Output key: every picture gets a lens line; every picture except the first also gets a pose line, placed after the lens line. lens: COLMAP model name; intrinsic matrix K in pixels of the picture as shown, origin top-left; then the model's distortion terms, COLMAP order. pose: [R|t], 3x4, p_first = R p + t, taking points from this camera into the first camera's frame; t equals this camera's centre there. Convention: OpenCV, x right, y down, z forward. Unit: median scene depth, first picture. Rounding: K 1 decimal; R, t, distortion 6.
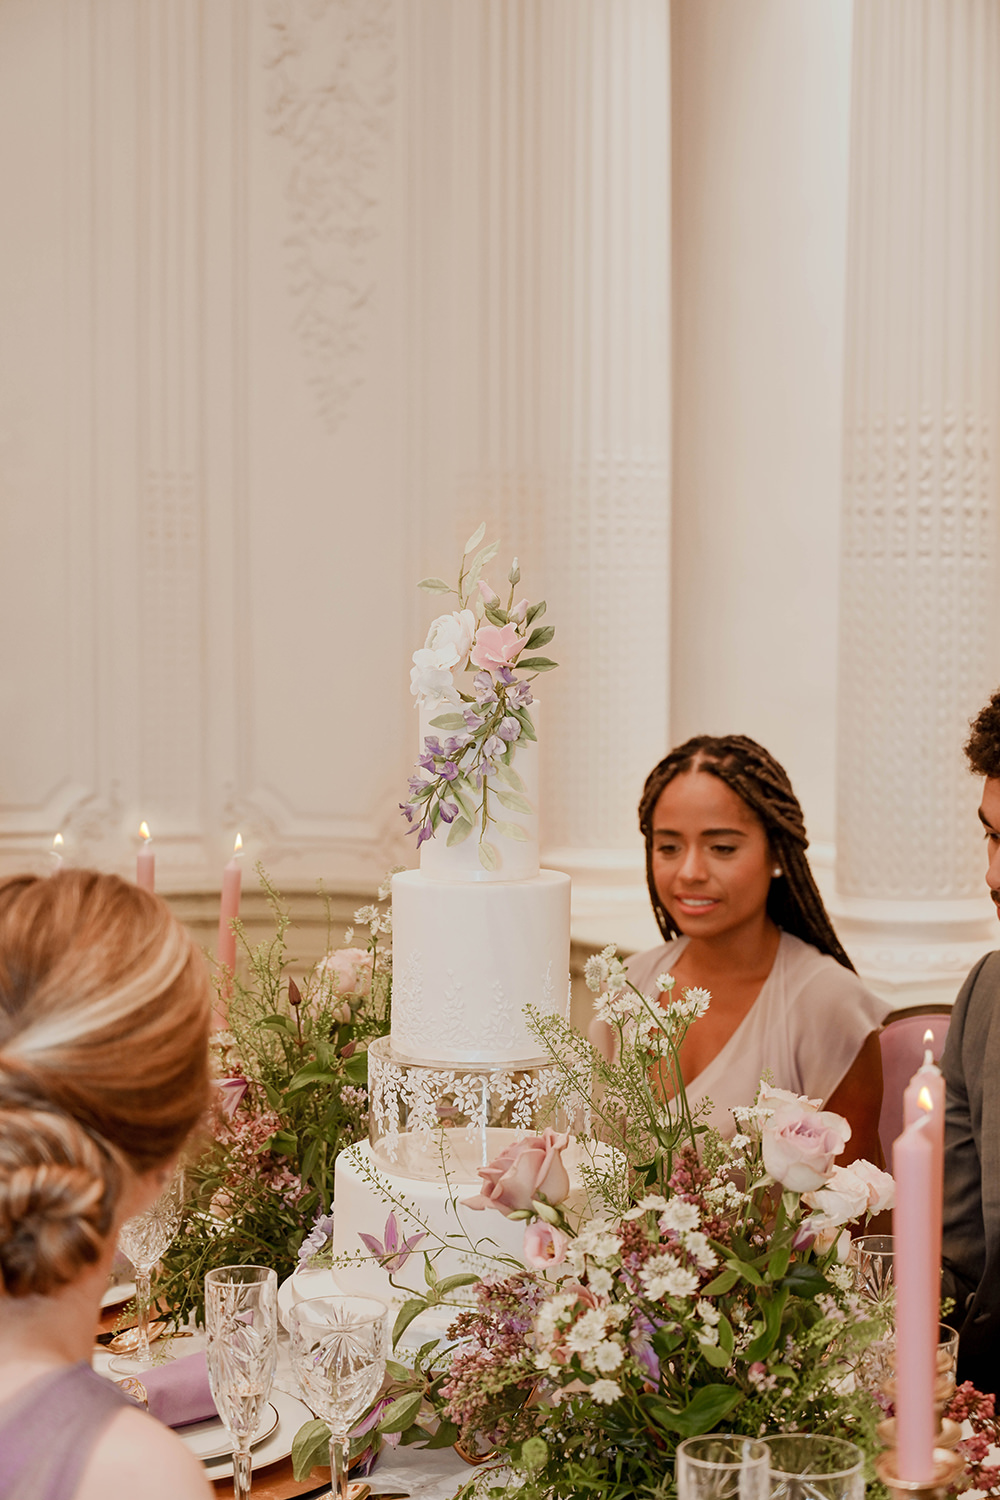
lens RADIAL K [[2265.7, 0, 536.5], [0, 2265.7, 786.6], [0, 0, 1]] dist [0.006824, 0.000000]
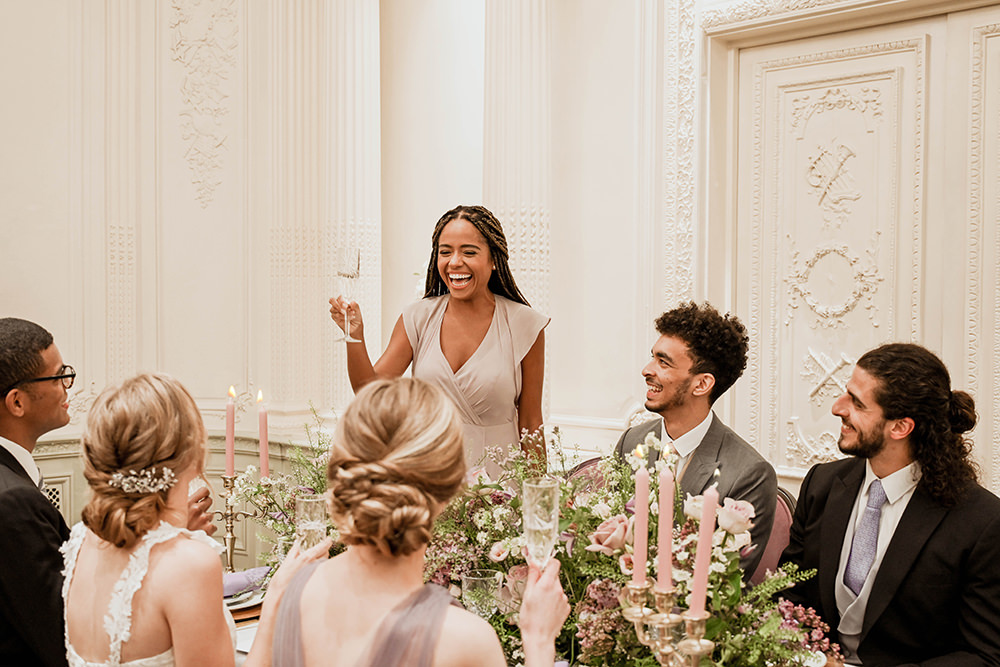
lens RADIAL K [[1178.8, 0, 495.5], [0, 1178.8, 342.9], [0, 0, 1]] dist [-0.004677, 0.000000]
pose [[0.968897, -0.006447, 0.247380, -0.263276], [0.016704, 0.999084, -0.039387, 0.025759], [-0.246900, 0.042294, 0.968118, -0.200881]]
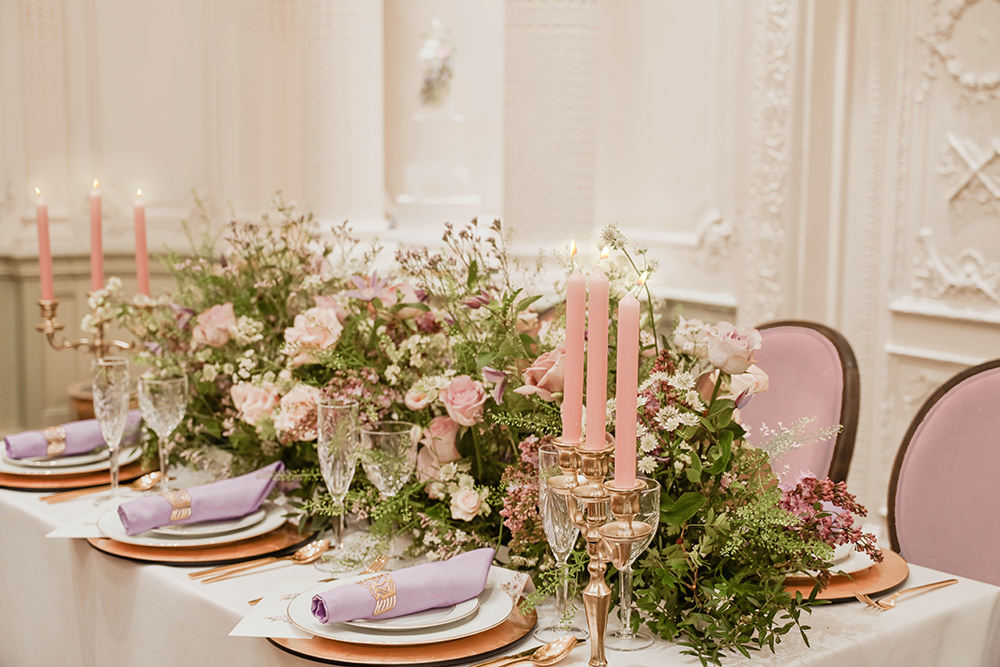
lens RADIAL K [[1510.5, 0, 503.8], [0, 1510.5, 335.1], [0, 0, 1]] dist [0.006824, 0.000000]
pose [[0.983432, -0.023051, 0.179807, -0.121476], [0.008575, 0.996687, 0.080879, 0.054647], [-0.181075, -0.077997, 0.980371, -0.118552]]
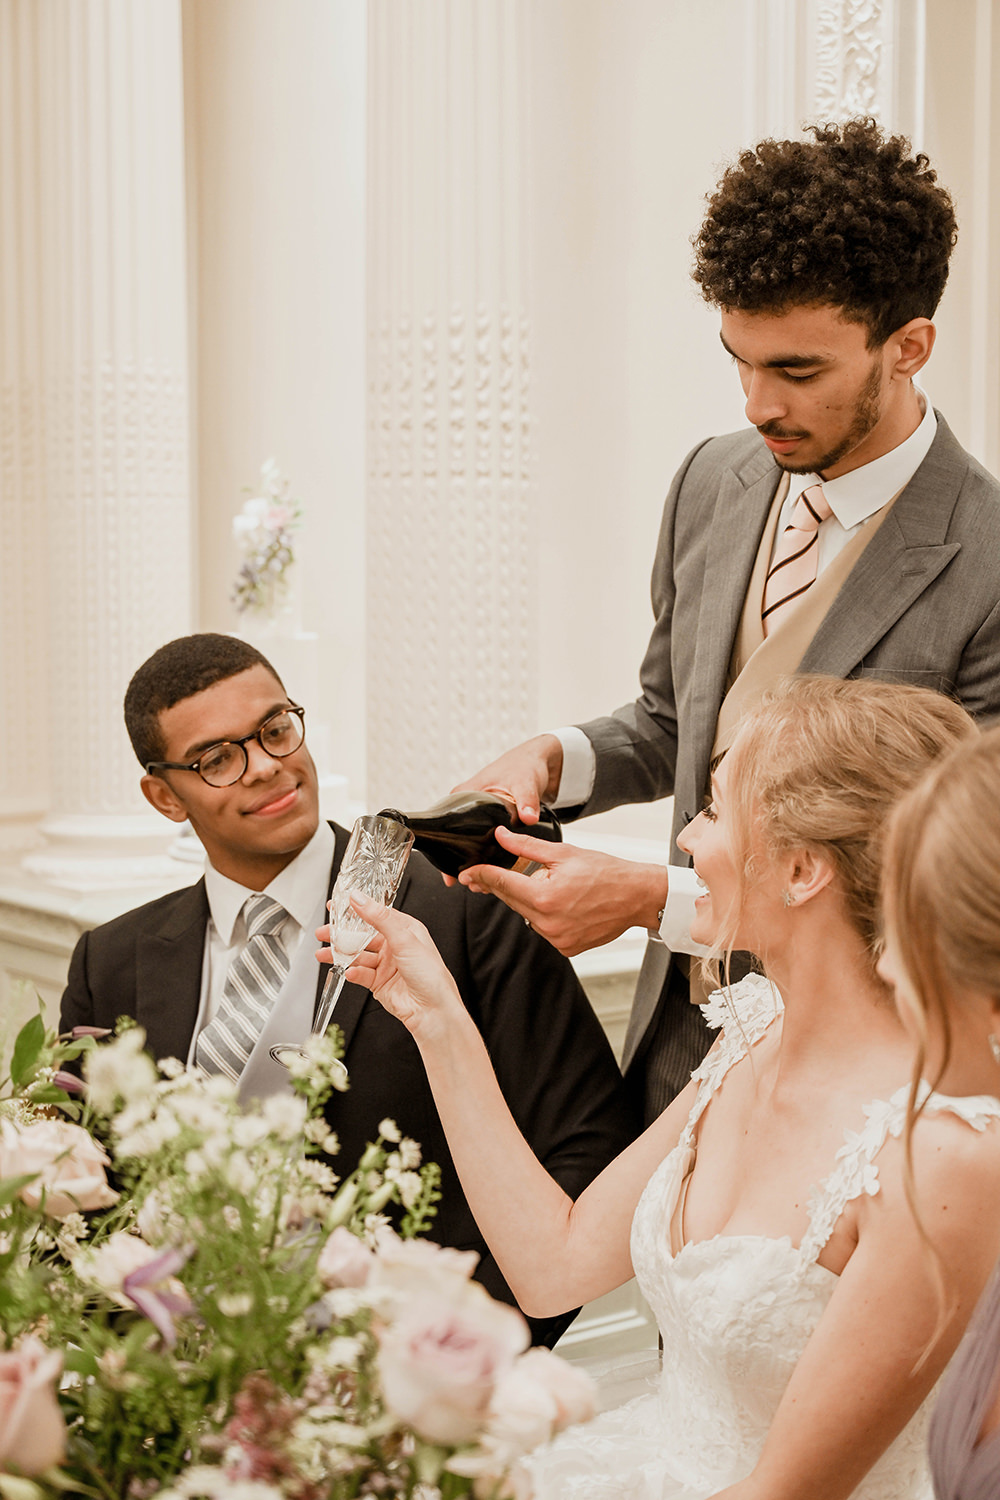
lens RADIAL K [[2341.5, 0, 506.9], [0, 2341.5, 758.5], [0, 0, 1]] dist [0.009484, 0.000000]
pose [[0.987427, -0.016640, 0.157198, 0.084364], [0.015705, 0.999851, 0.007189, 0.003270], [-0.157294, -0.004630, 0.987541, 0.183328]]
